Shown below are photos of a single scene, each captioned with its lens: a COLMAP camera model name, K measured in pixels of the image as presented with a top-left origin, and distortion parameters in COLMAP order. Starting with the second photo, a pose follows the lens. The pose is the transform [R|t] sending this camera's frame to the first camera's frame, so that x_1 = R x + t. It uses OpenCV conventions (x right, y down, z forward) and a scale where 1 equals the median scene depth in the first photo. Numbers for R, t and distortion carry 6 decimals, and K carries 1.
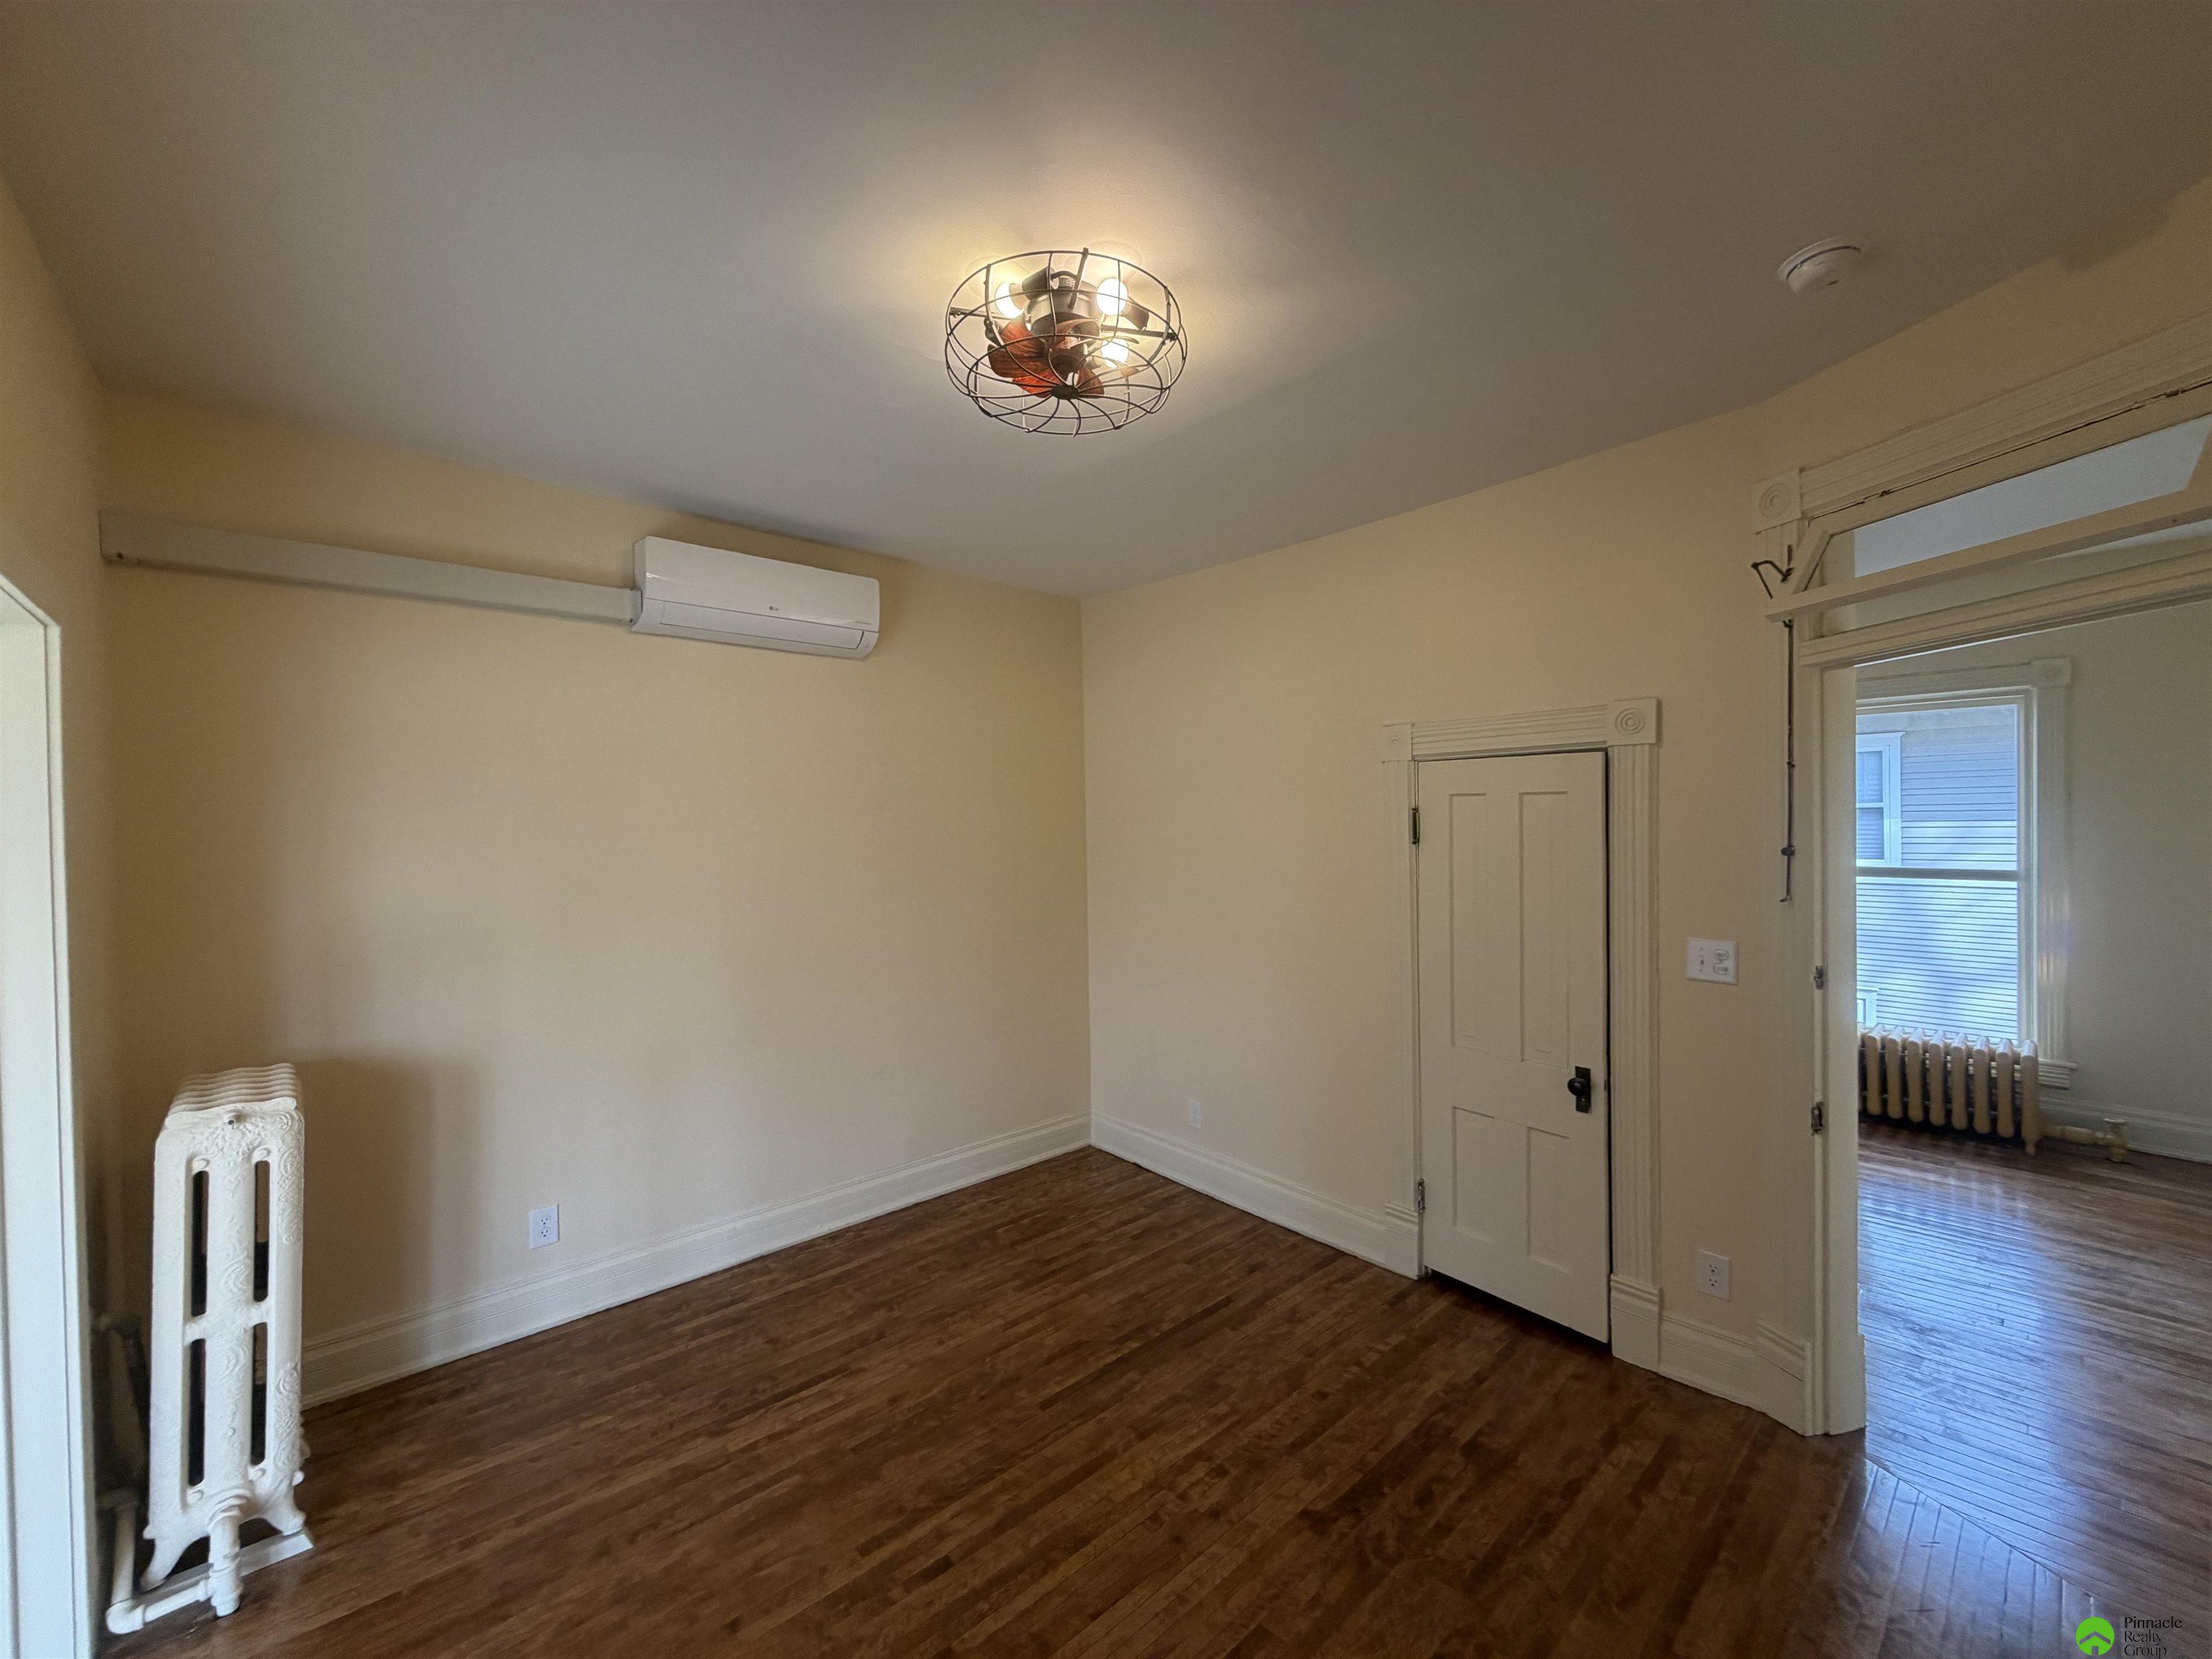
lens RADIAL K [[879.5, 0, 1101.0], [0, 879.5, 828.2], [0, 0, 1]] dist [-0.001647, 0.000037]
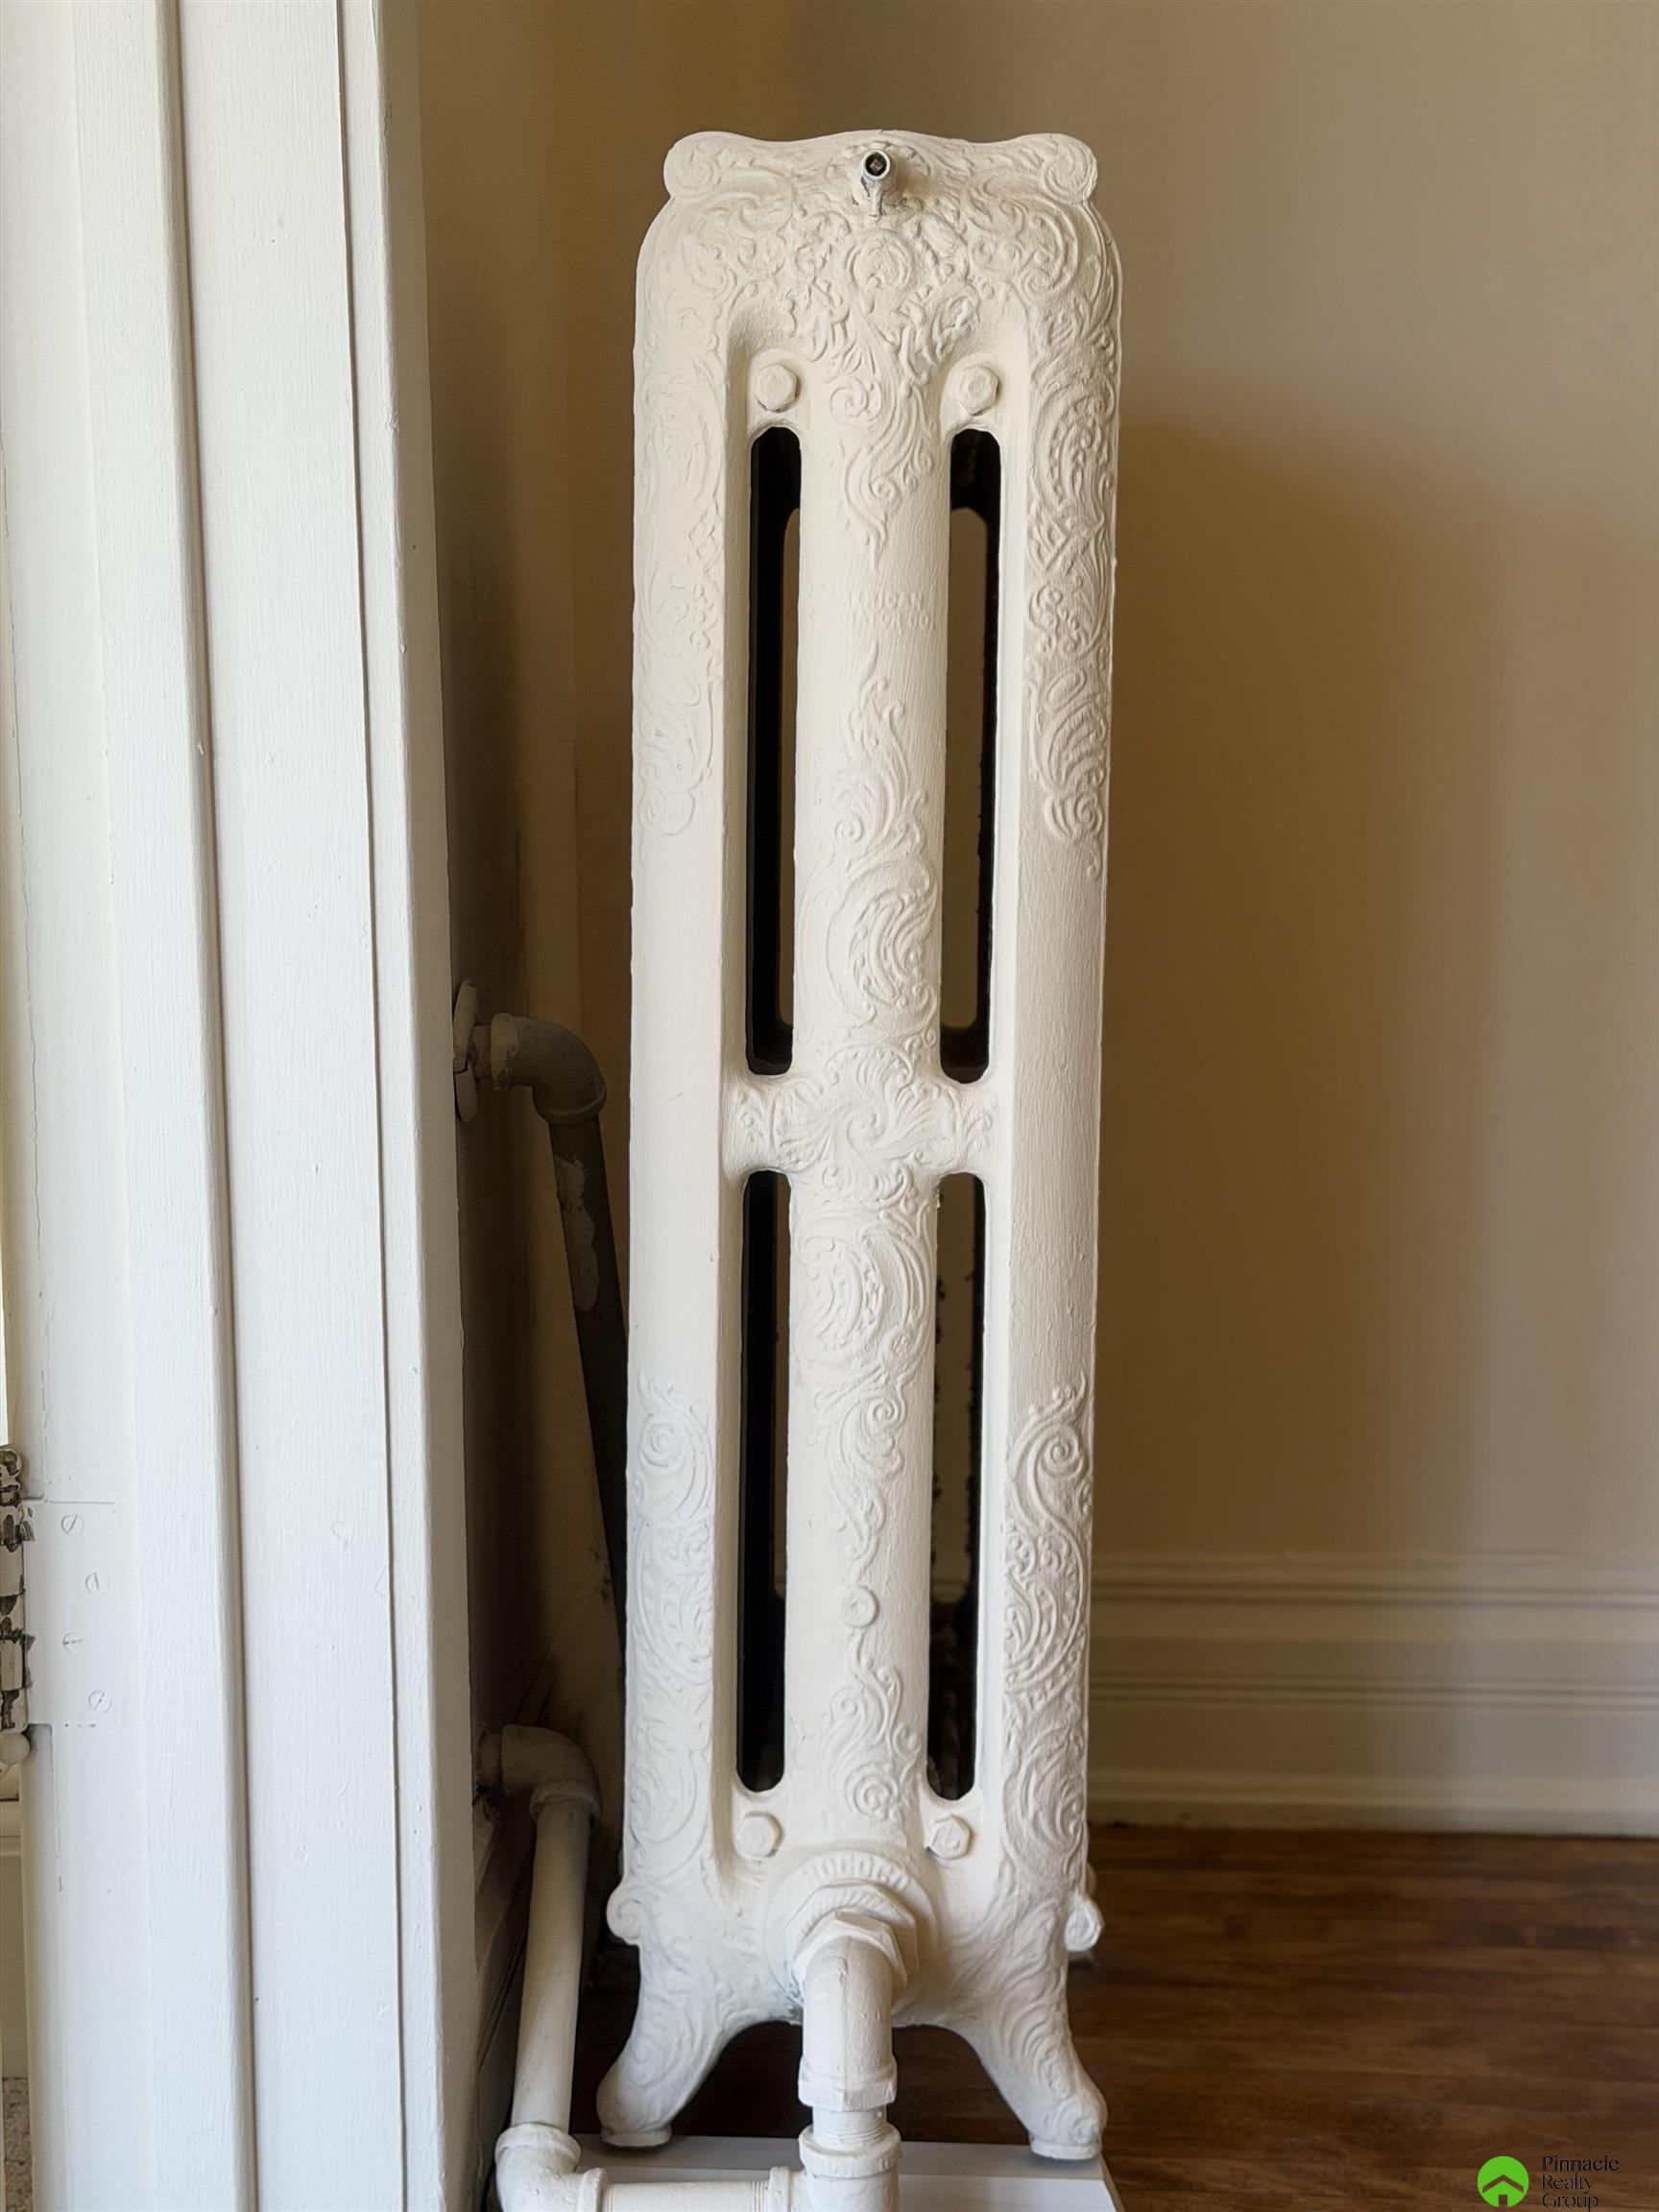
lens RADIAL K [[3094.5, 0, 833.4], [0, 3094.5, 1101.0], [0, 0, 1]] dist [0.120388, 0.000000]
pose [[0.712011, 0.066561, -0.699006, -0.418290], [-0.001957, 0.995681, 0.092817, 0.454977], [0.702165, -0.064719, 0.709067, 0.406654]]
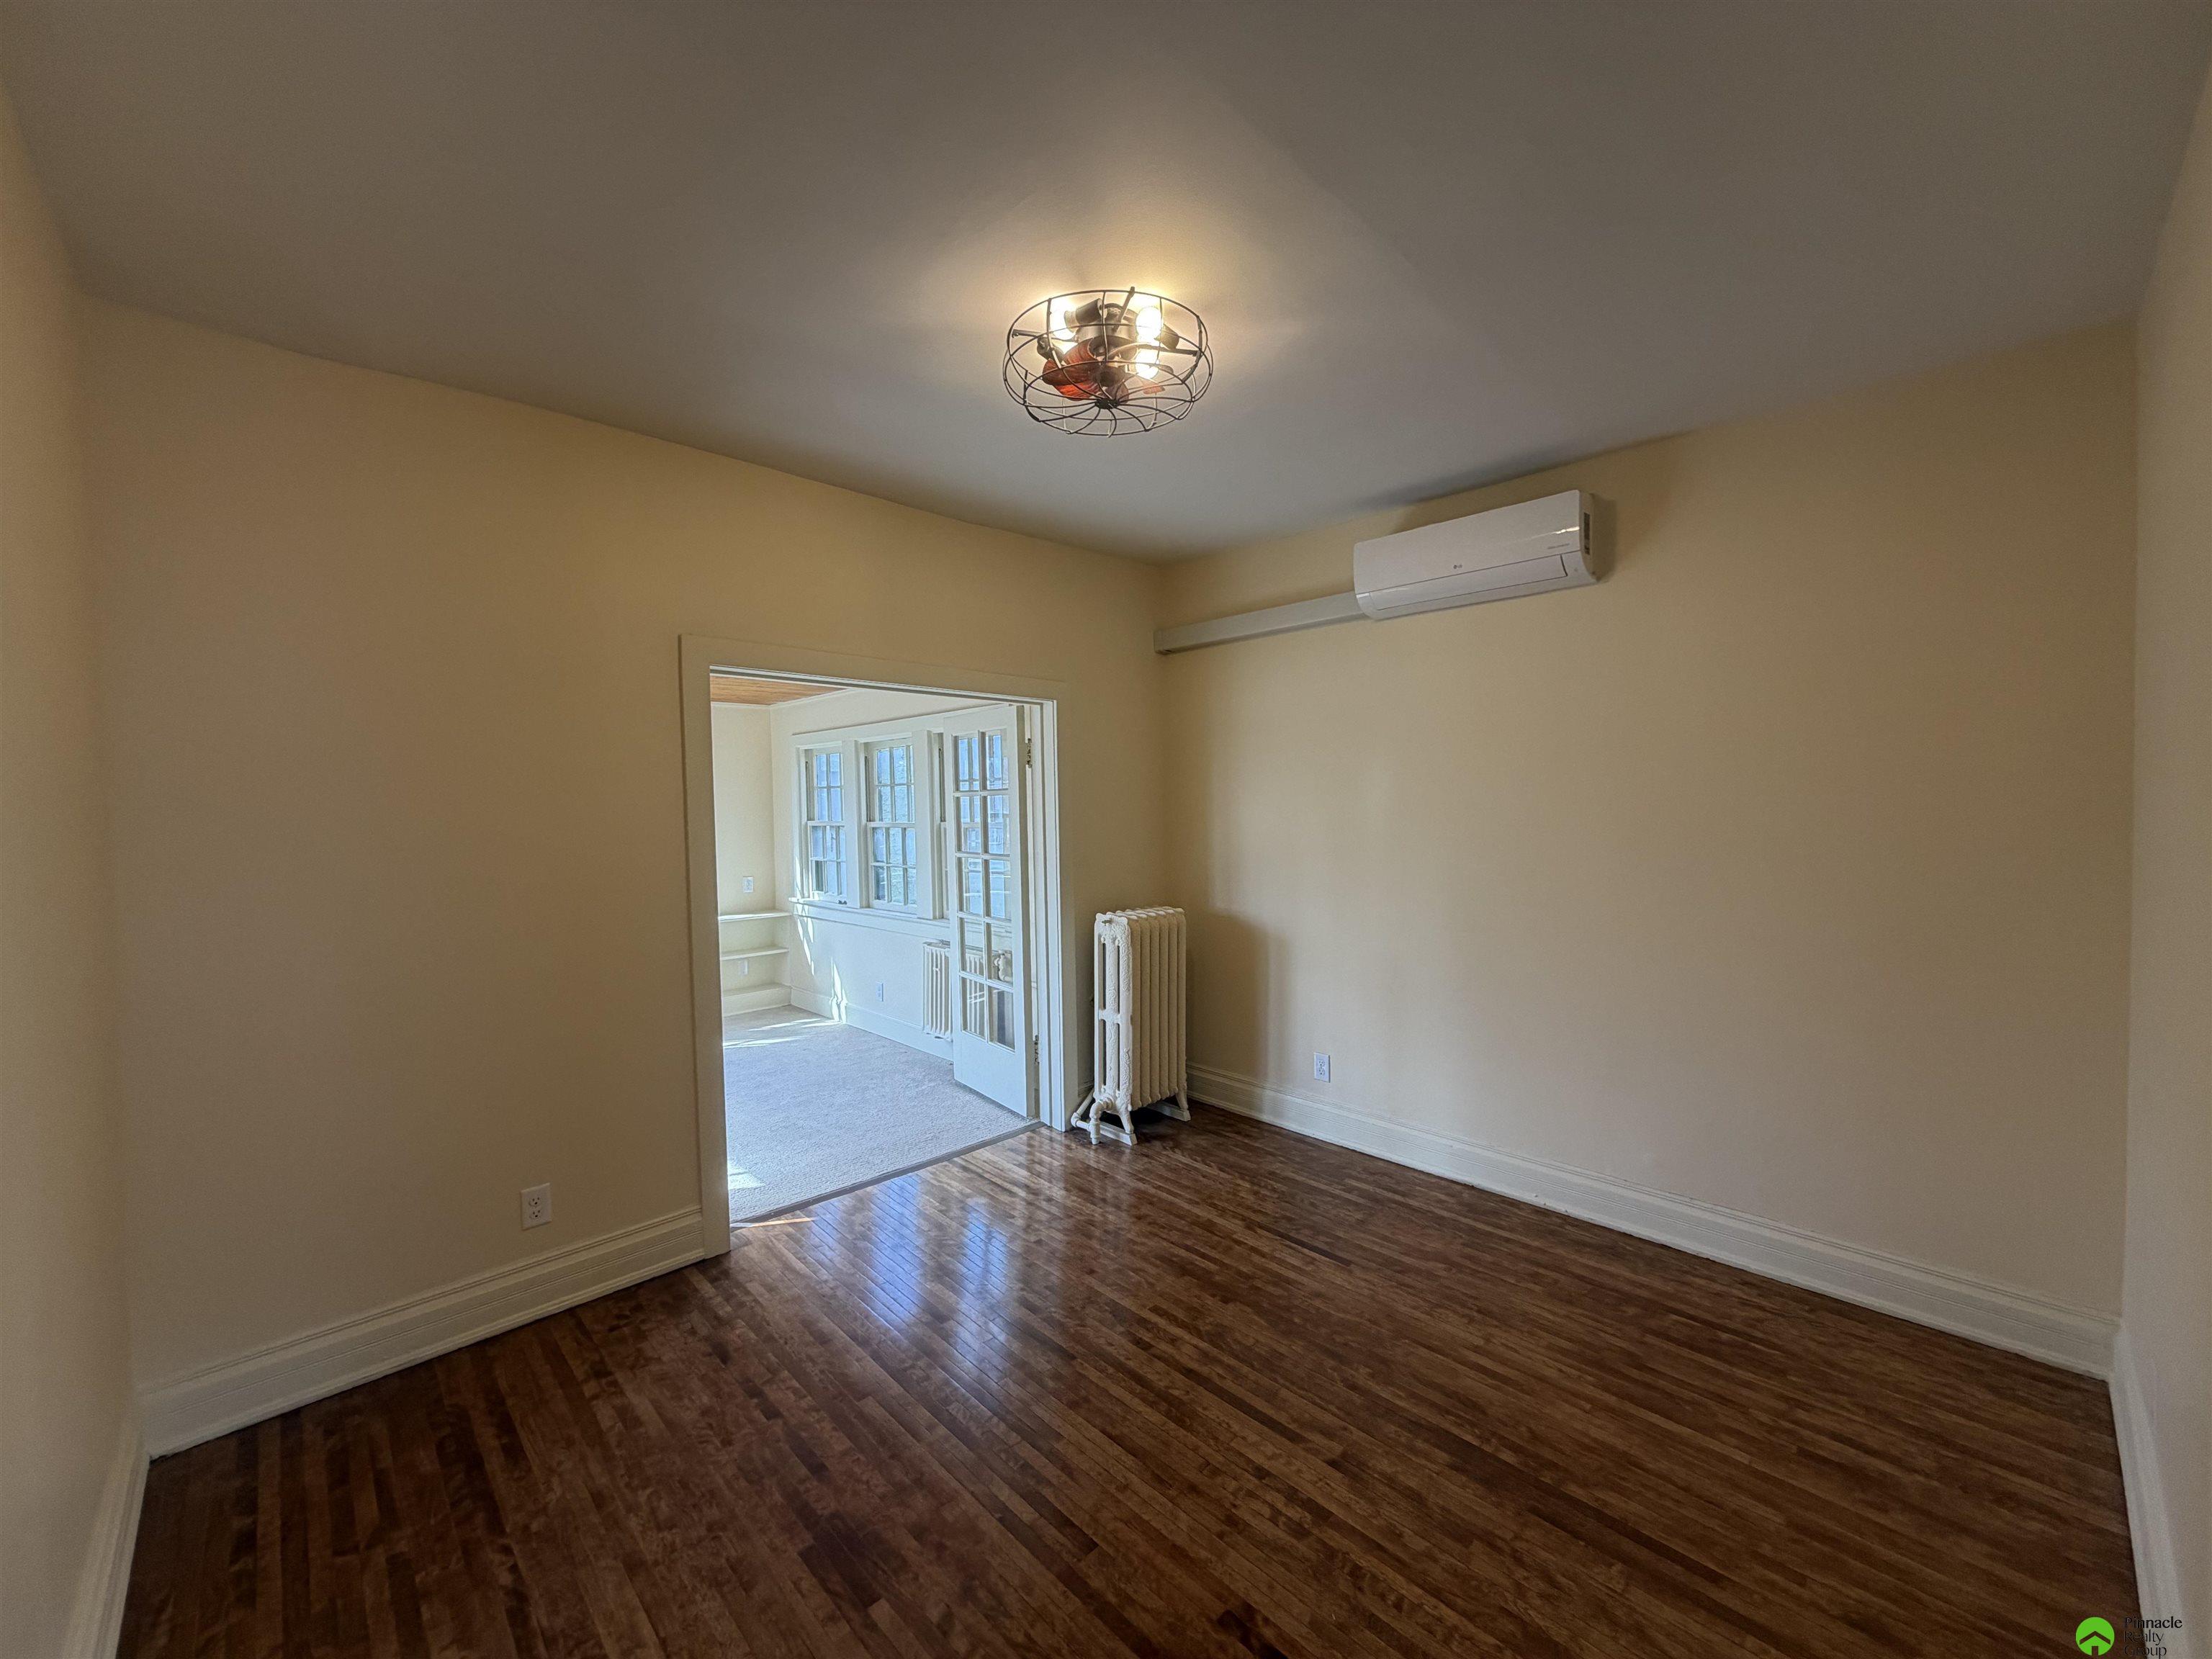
lens RADIAL K [[879.5, 0, 1101.7], [0, 879.5, 831.5], [0, 0, 1]] dist [-0.001647, 0.000037]
pose [[0.032669, 0.048800, -0.998274, 1.037531], [0.007079, 0.998771, 0.049056, 0.011832], [0.999441, -0.008669, 0.032283, 0.862933]]
